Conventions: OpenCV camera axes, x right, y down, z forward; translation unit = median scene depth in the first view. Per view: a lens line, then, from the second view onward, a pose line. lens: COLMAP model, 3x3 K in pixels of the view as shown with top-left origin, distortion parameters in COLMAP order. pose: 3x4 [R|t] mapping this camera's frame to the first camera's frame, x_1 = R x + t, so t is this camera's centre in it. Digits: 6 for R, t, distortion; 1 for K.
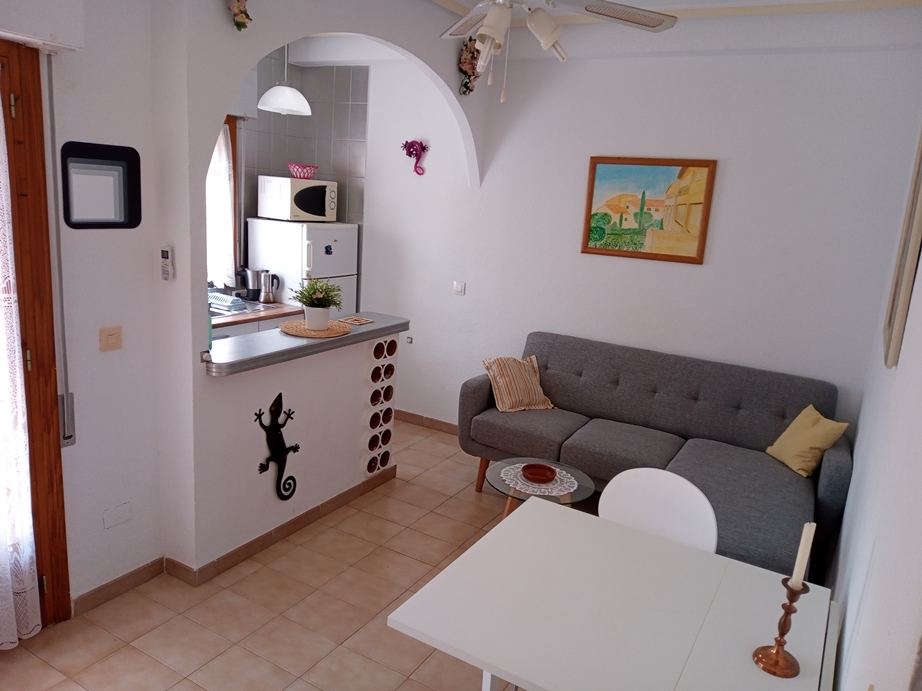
lens RADIAL K [[688.3, 0, 466.1], [0, 688.3, 346.4], [0, 0, 1]] dist [0.035928, -0.058513]
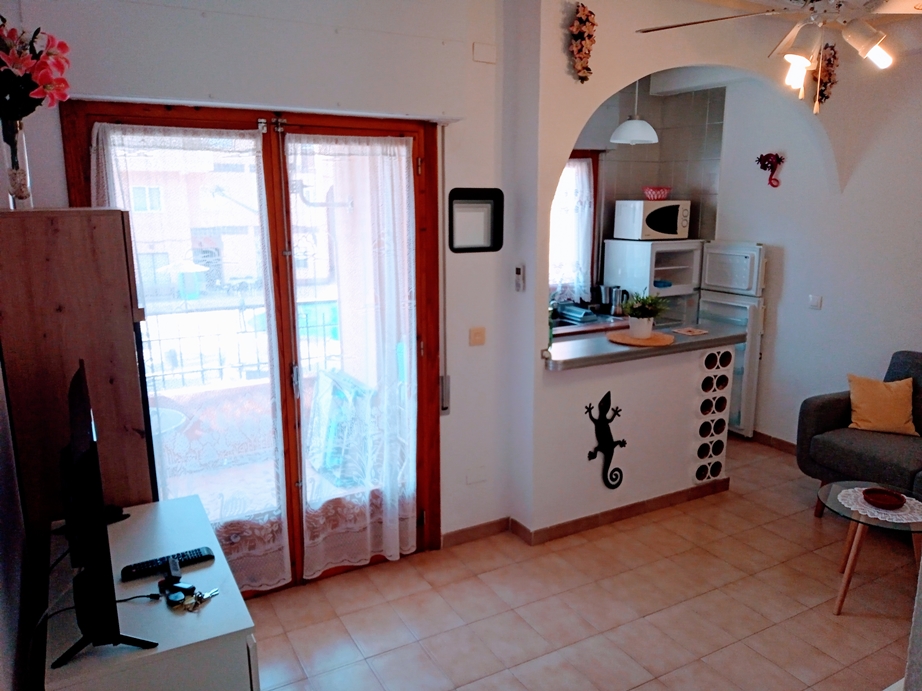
lens RADIAL K [[688.3, 0, 458.8], [0, 688.3, 351.7], [0, 0, 1]] dist [0.035928, -0.058513]
pose [[0.852598, 0.039961, -0.521036, 0.106019], [-0.051939, 0.998615, -0.008401, 0.023962], [0.519979, 0.034225, 0.853493, -0.096248]]
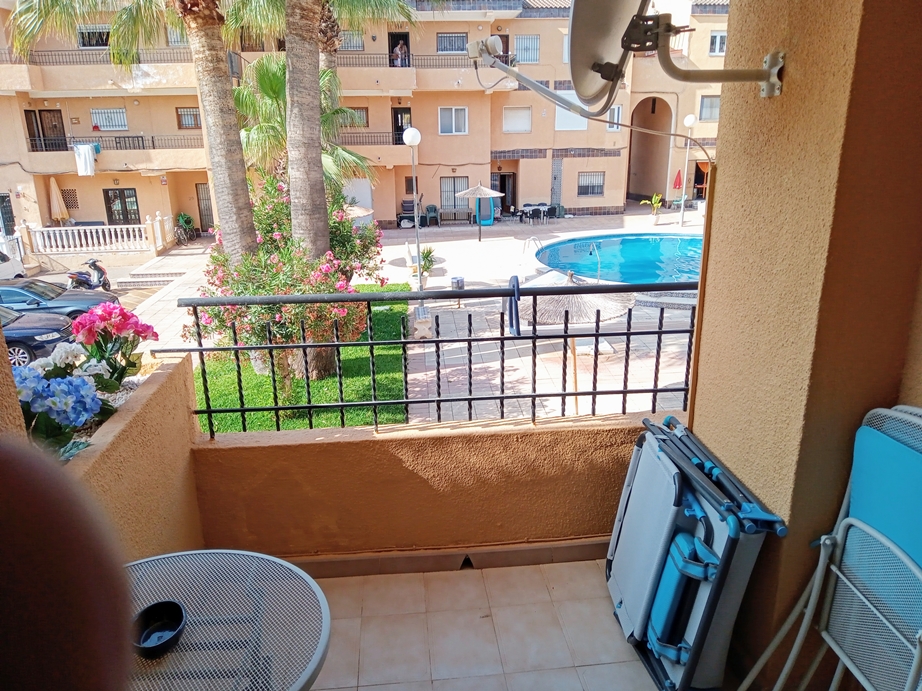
lens RADIAL K [[688.3, 0, 467.1], [0, 688.3, 353.1], [0, 0, 1]] dist [0.035928, -0.058513]
pose [[0.580466, 0.177348, -0.794737, -0.247161], [-0.120604, 0.983954, 0.131485, -0.048768], [0.805304, 0.019526, 0.592541, 0.224695]]
